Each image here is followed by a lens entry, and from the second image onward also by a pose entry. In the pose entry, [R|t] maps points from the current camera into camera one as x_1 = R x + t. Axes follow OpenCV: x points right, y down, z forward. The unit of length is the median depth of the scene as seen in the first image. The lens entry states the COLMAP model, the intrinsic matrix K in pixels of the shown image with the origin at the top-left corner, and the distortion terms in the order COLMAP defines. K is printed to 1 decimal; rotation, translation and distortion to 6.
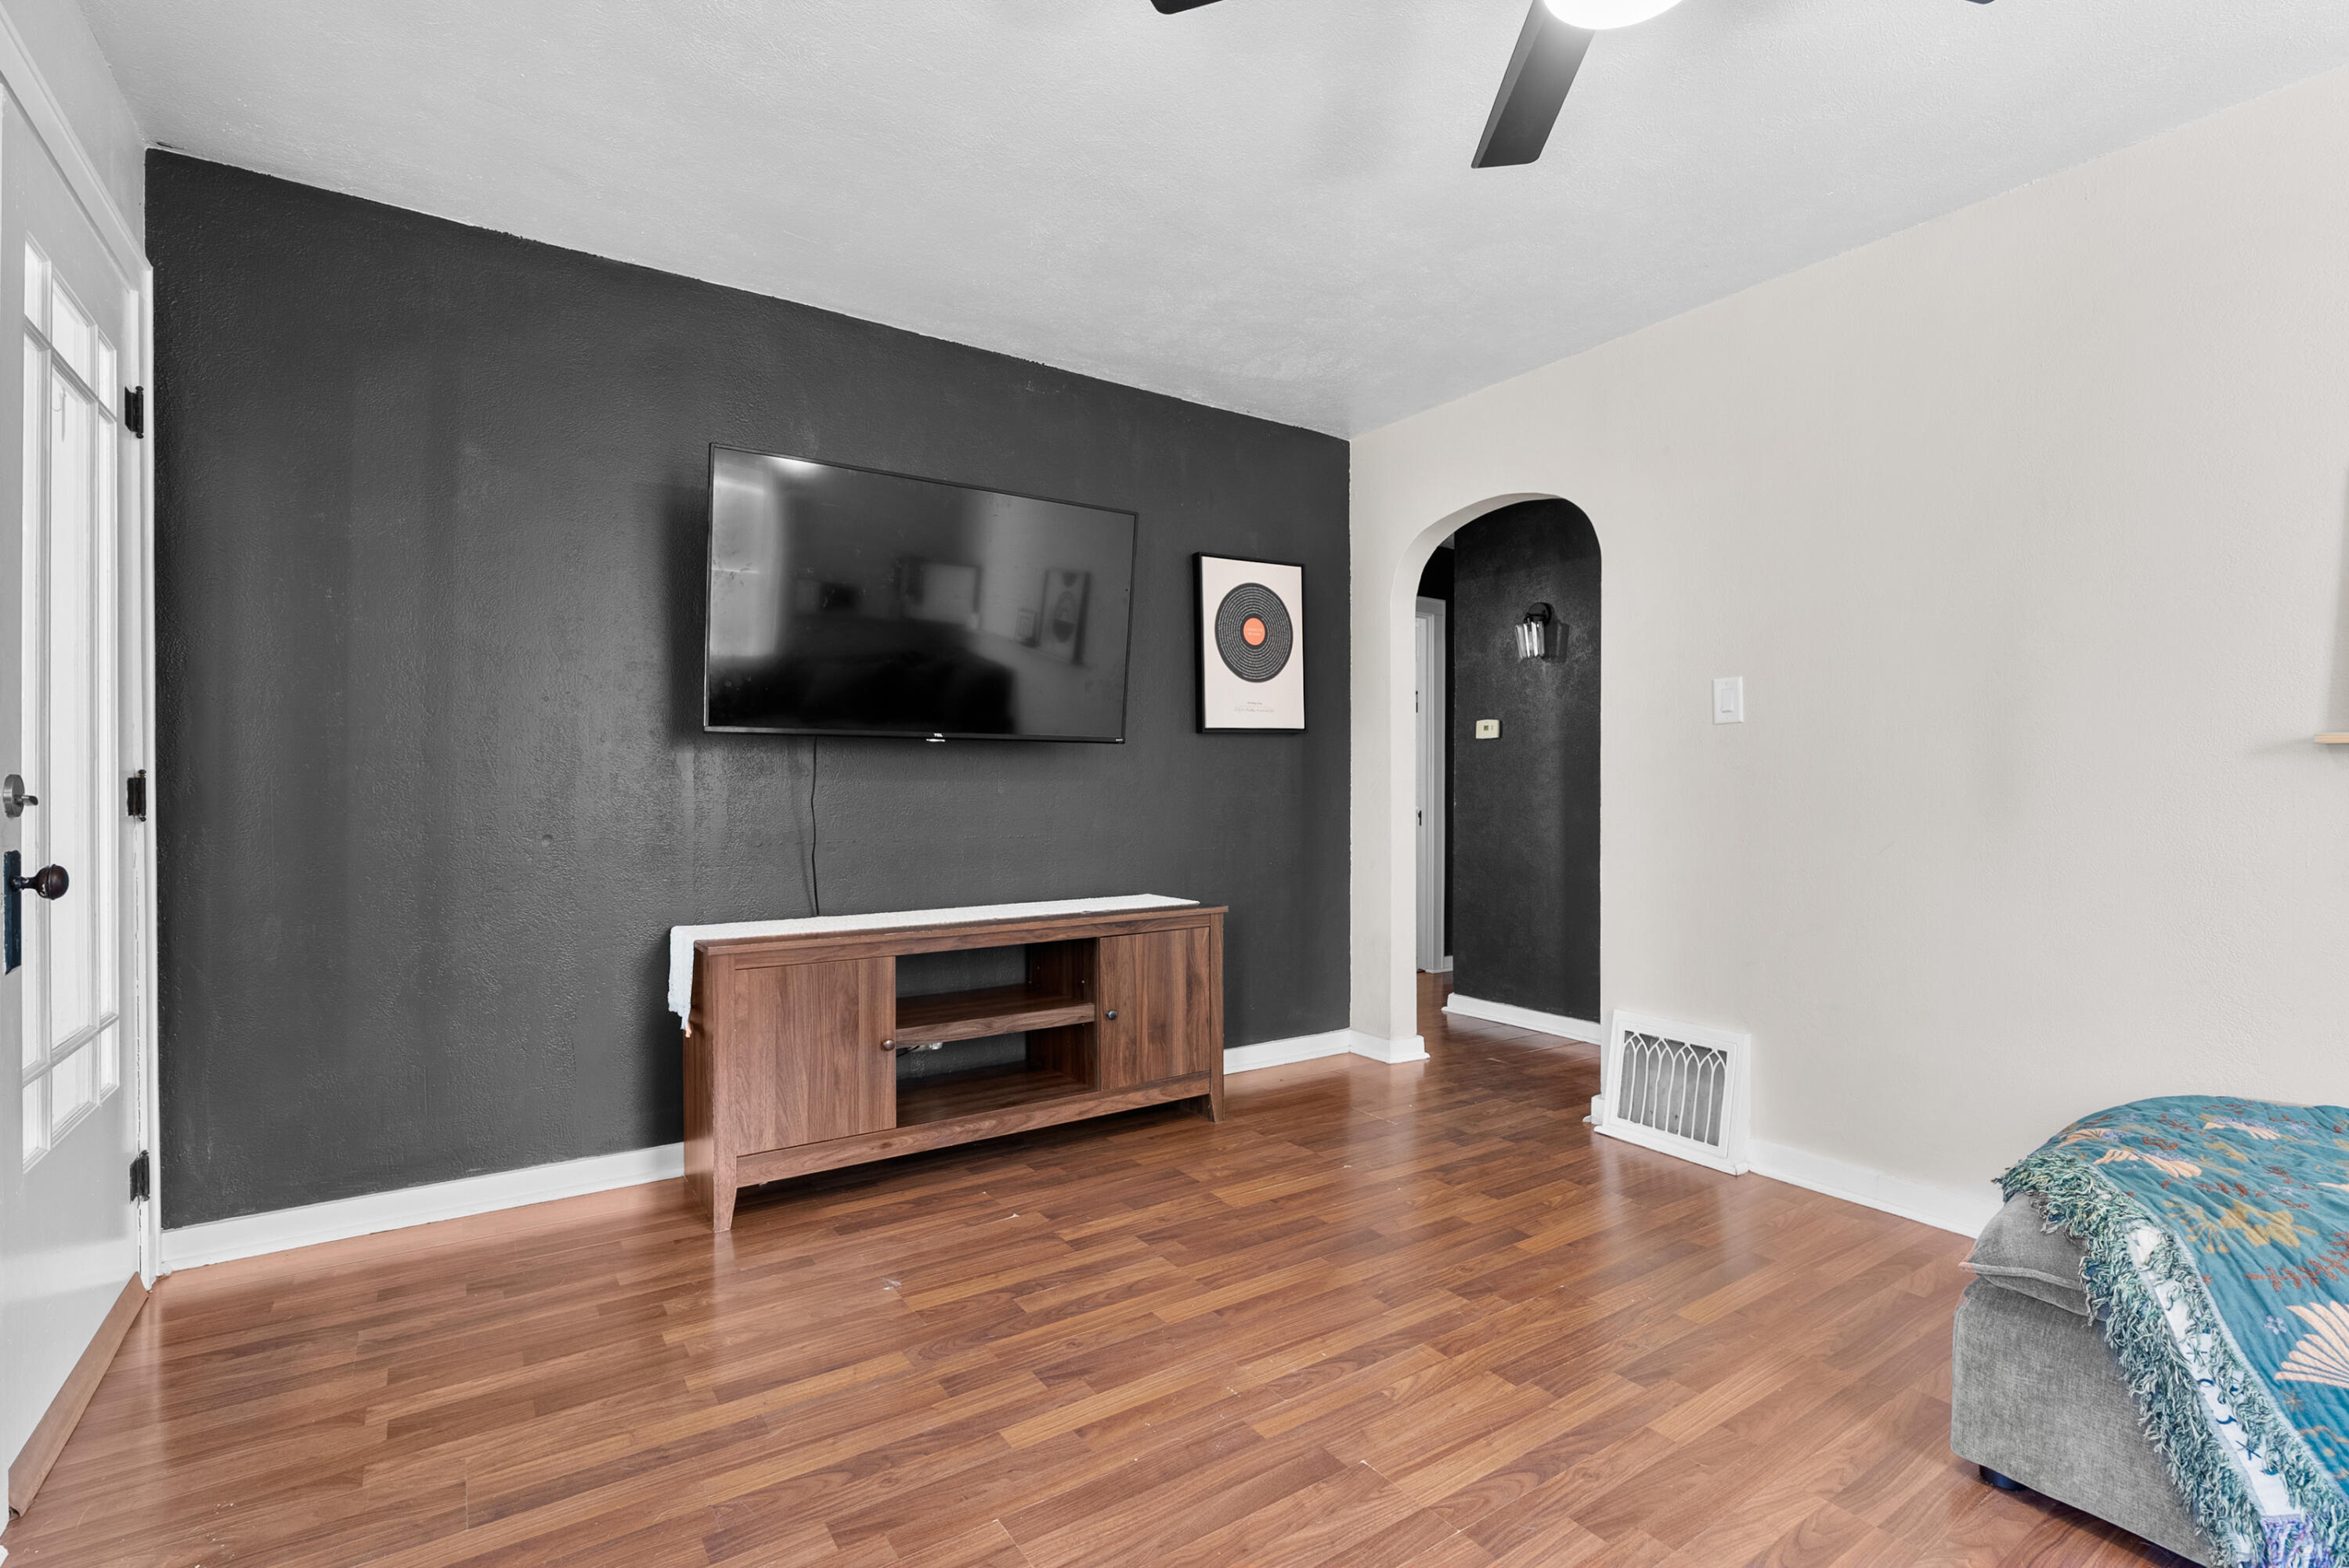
lens RADIAL K [[1072.6, 0, 1174.5], [0, 1072.6, 784.0], [0, 0, 1]] dist [-0.000931, -0.000317]
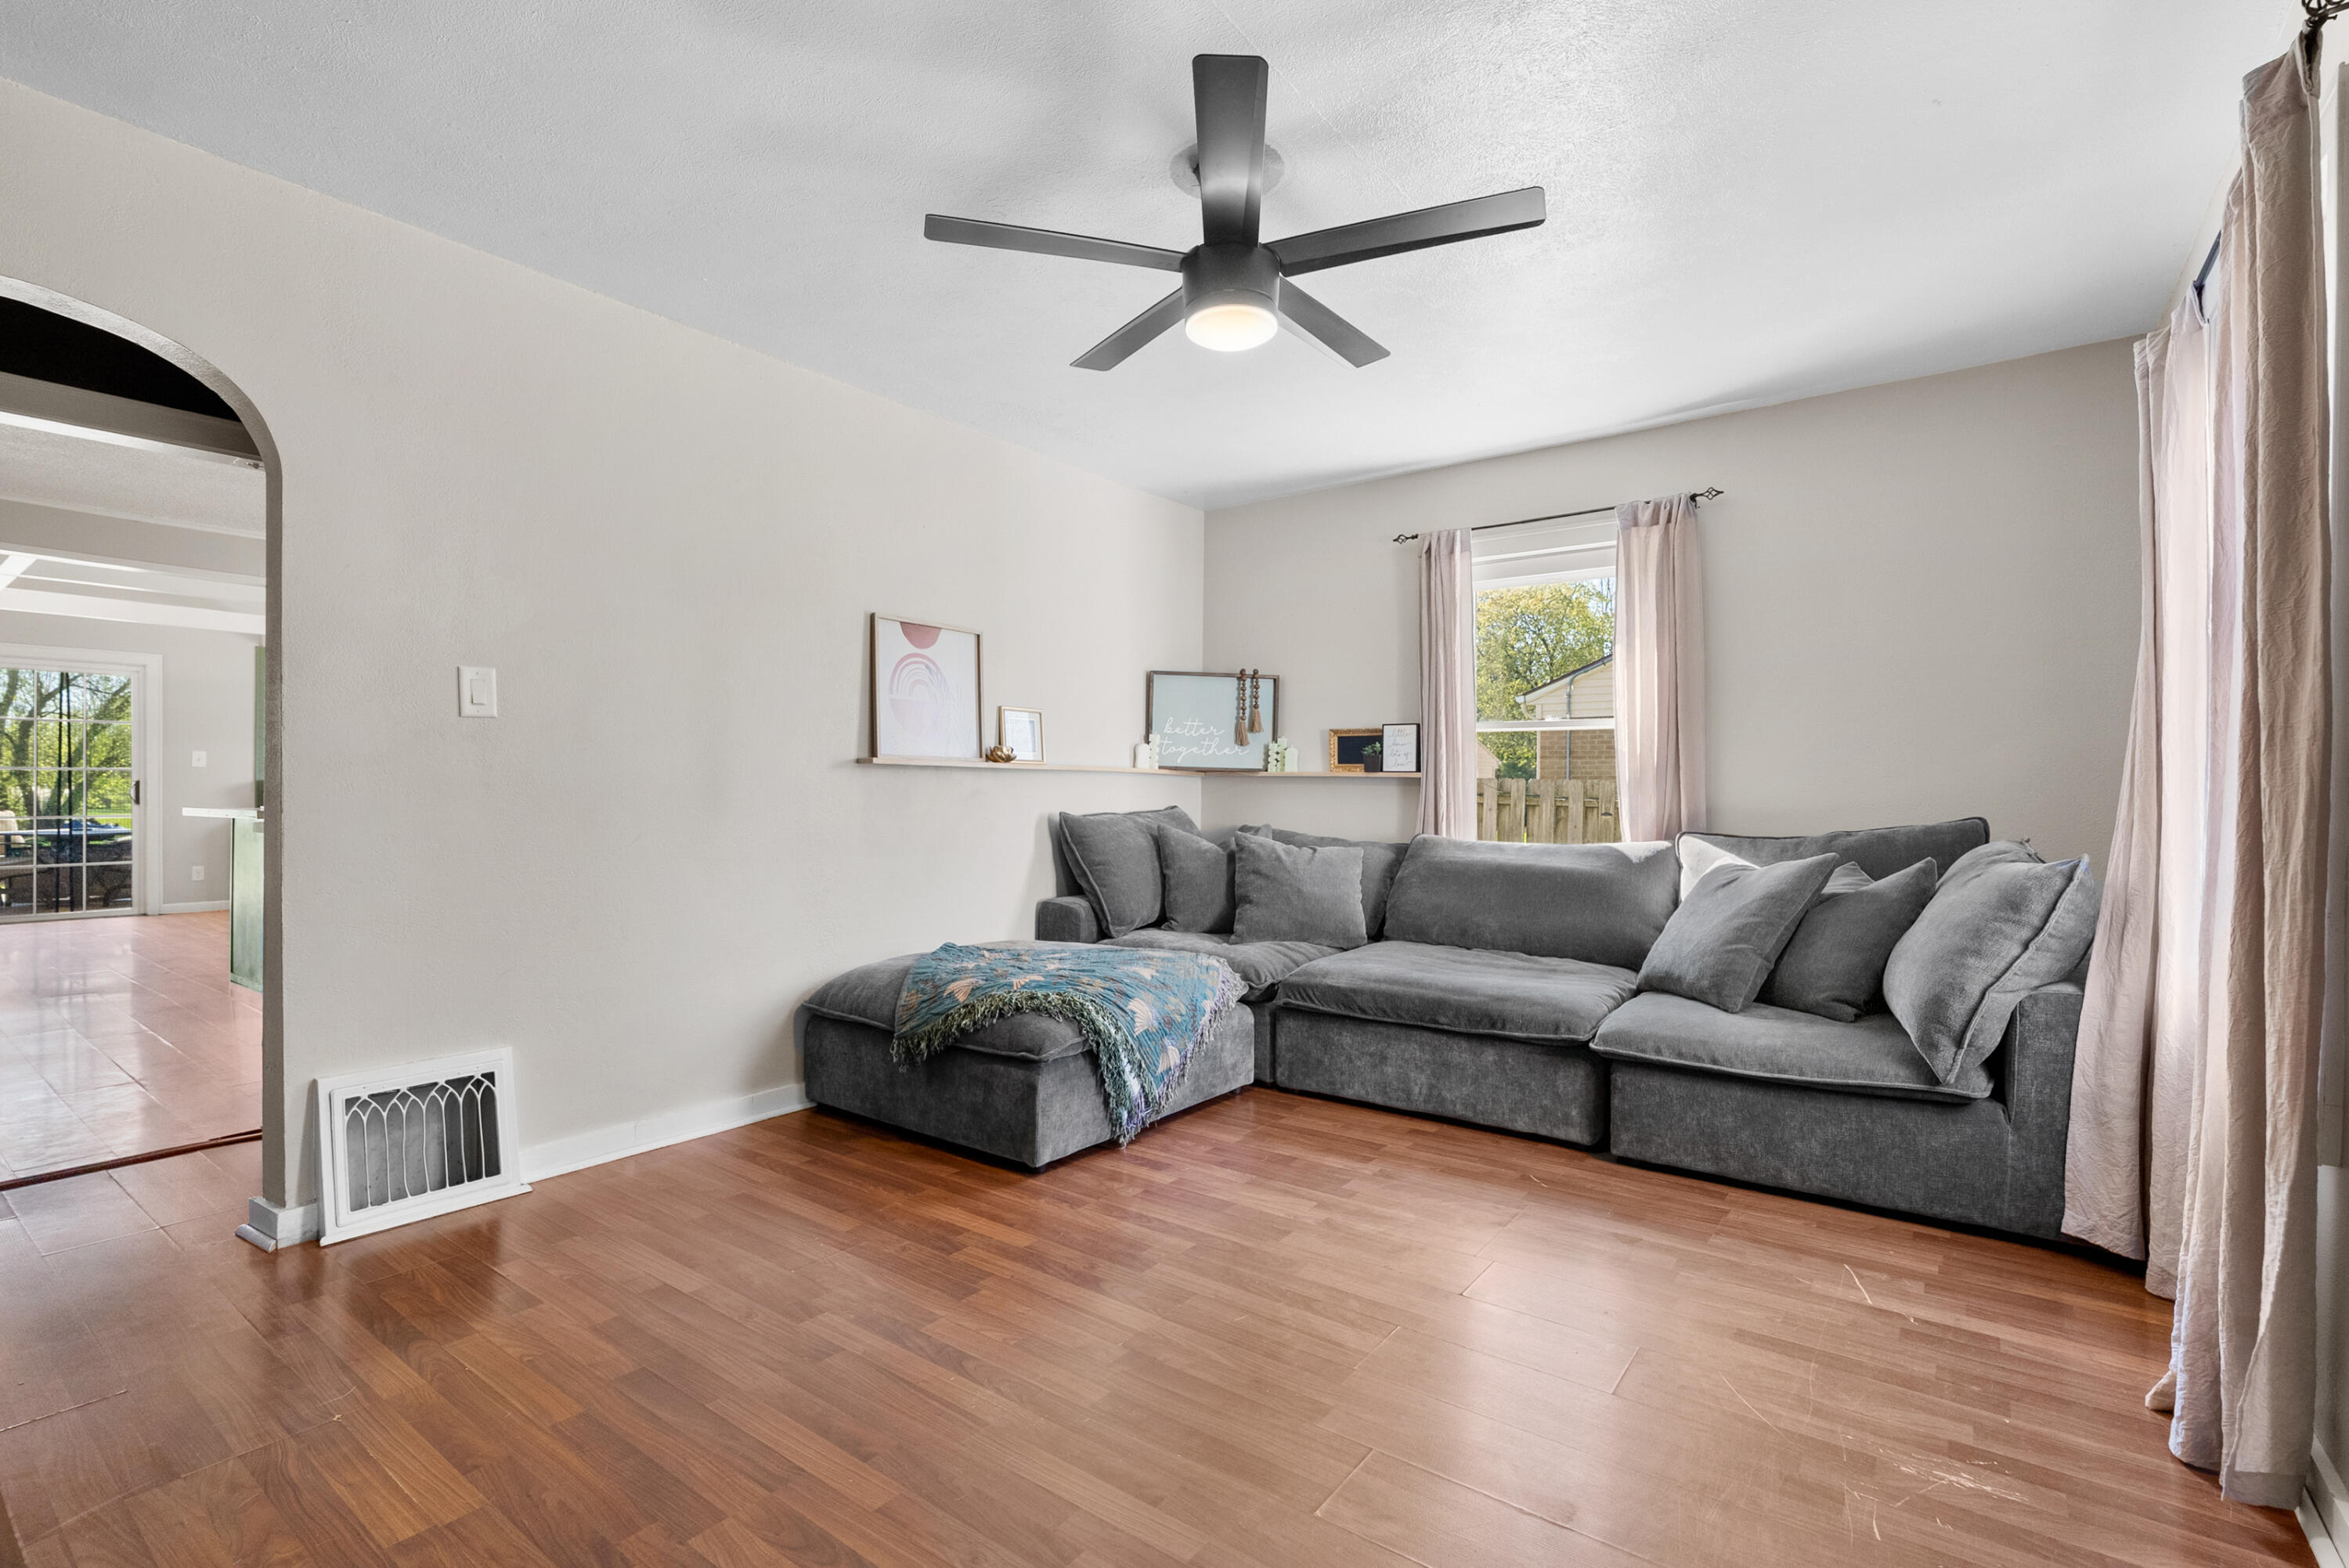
lens RADIAL K [[1068.4, 0, 1174.5], [0, 1068.4, 784.0], [0, 0, 1]] dist [-0.002352, -0.000537]
pose [[-0.326432, 0.003158, 0.945215, -0.556206], [-0.005851, 0.999969, -0.005361, 0.002466], [-0.945203, -0.007281, -0.326403, 0.755049]]
